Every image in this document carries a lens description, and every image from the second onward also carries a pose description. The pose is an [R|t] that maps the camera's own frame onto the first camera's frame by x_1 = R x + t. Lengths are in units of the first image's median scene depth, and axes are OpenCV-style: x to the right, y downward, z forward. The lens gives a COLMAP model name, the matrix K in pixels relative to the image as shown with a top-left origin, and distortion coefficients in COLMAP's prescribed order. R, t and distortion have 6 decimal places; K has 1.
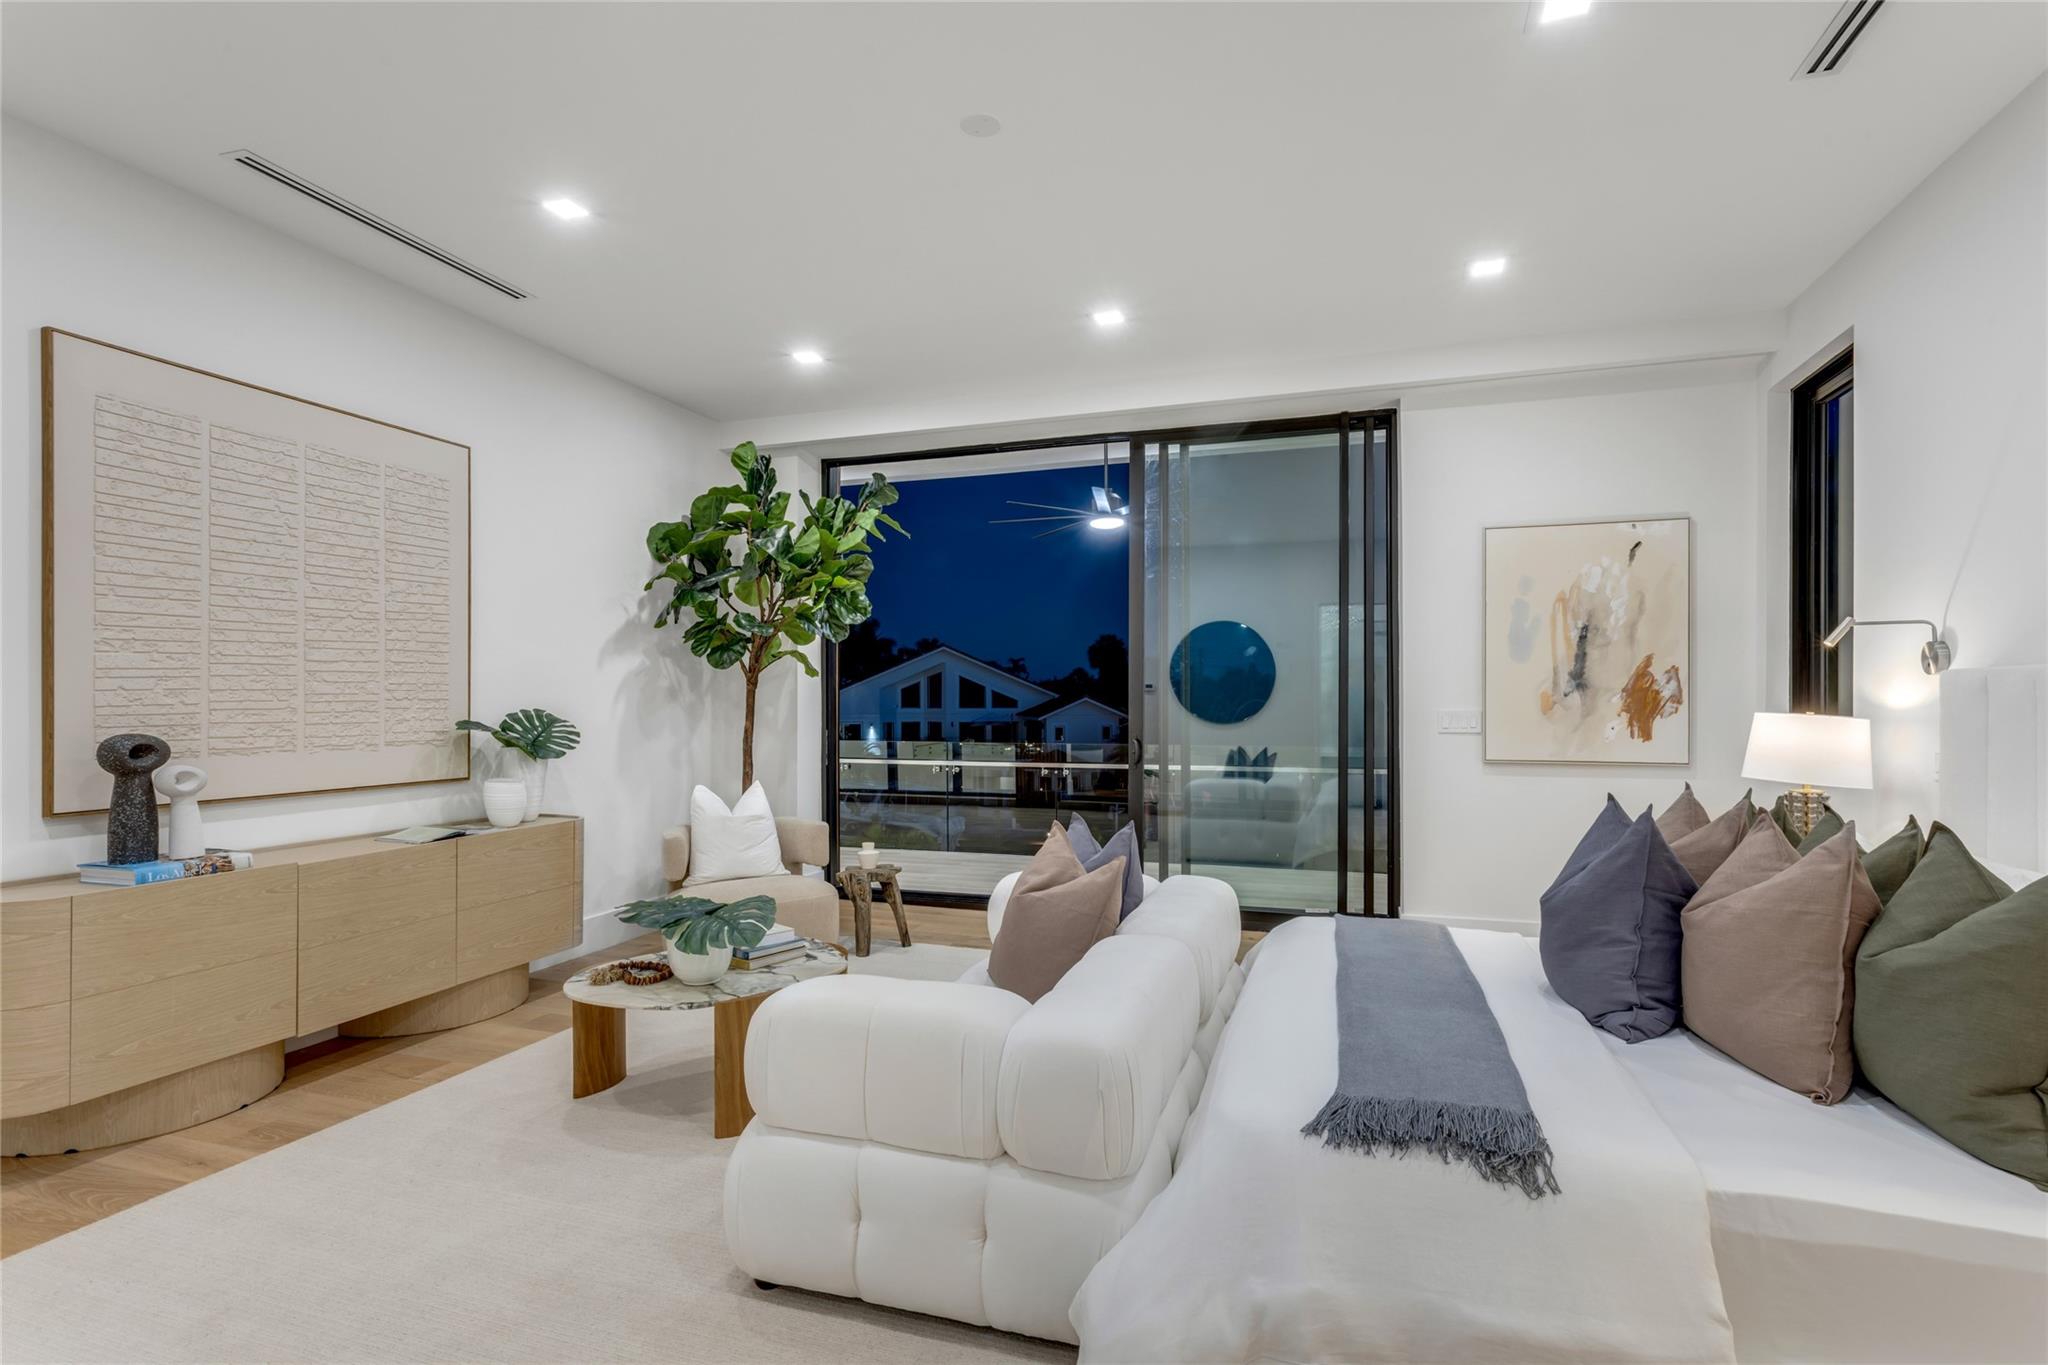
lens RADIAL K [[1008.1, 0, 1018.2], [0, 1008.1, 676.9], [0, 0, 1]] dist [-0.003626, 0.000457]
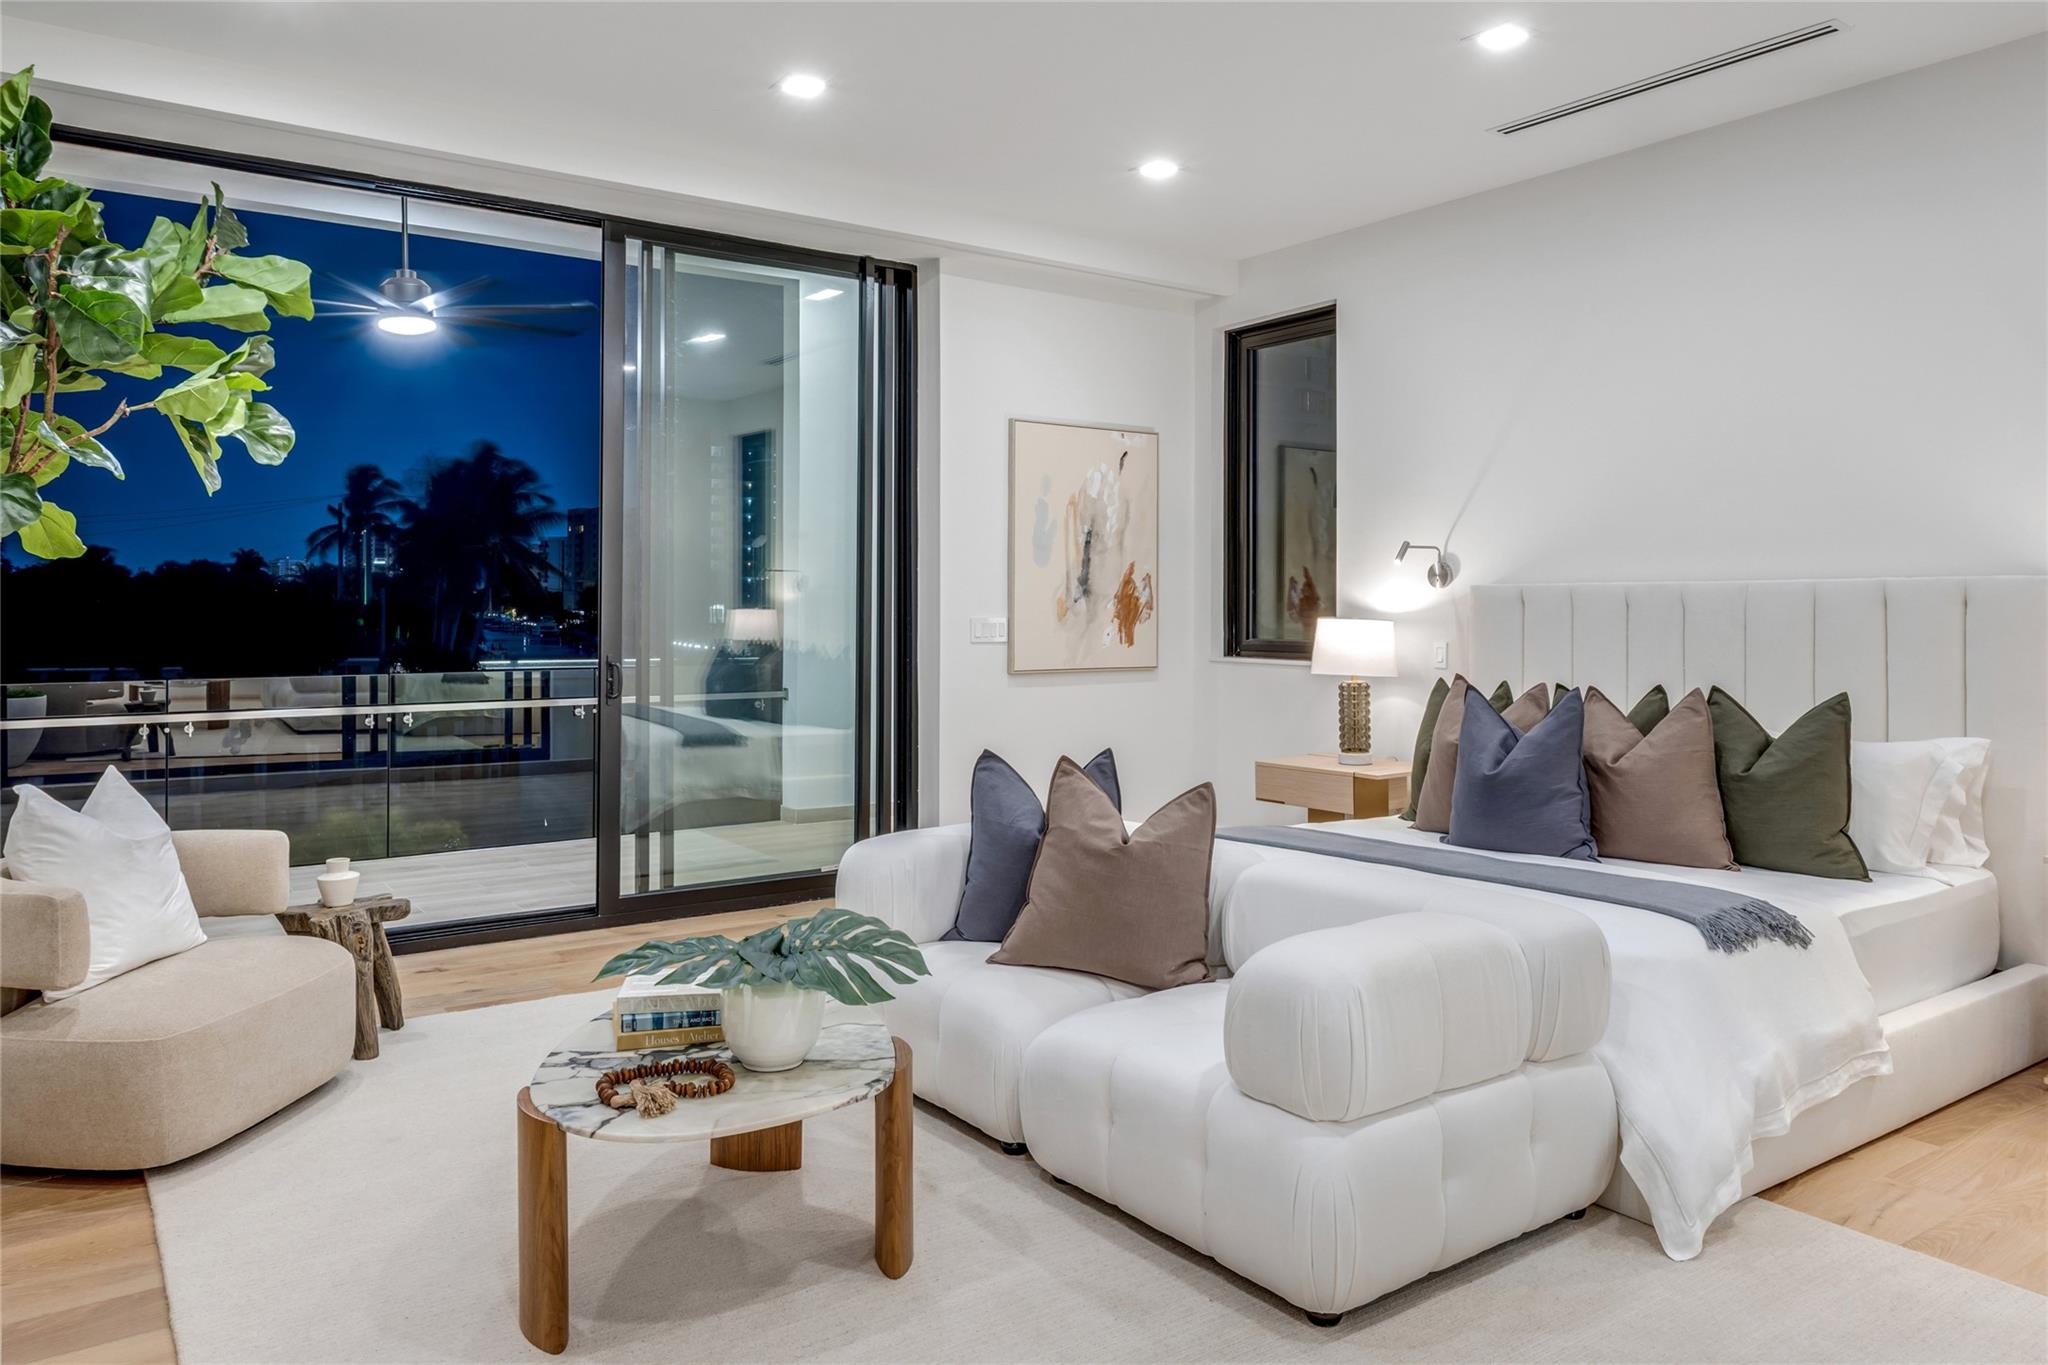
lens RADIAL K [[1415.4, 0, 1021.6], [0, 1415.4, 576.9], [0, 0, 1]] dist [-0.006208, 0.000033]
pose [[0.580745, 0.018504, 0.813875, -0.605890], [-0.020997, 0.999750, -0.007747, 0.006316], [-0.813815, -0.012590, 0.580988, 0.246644]]
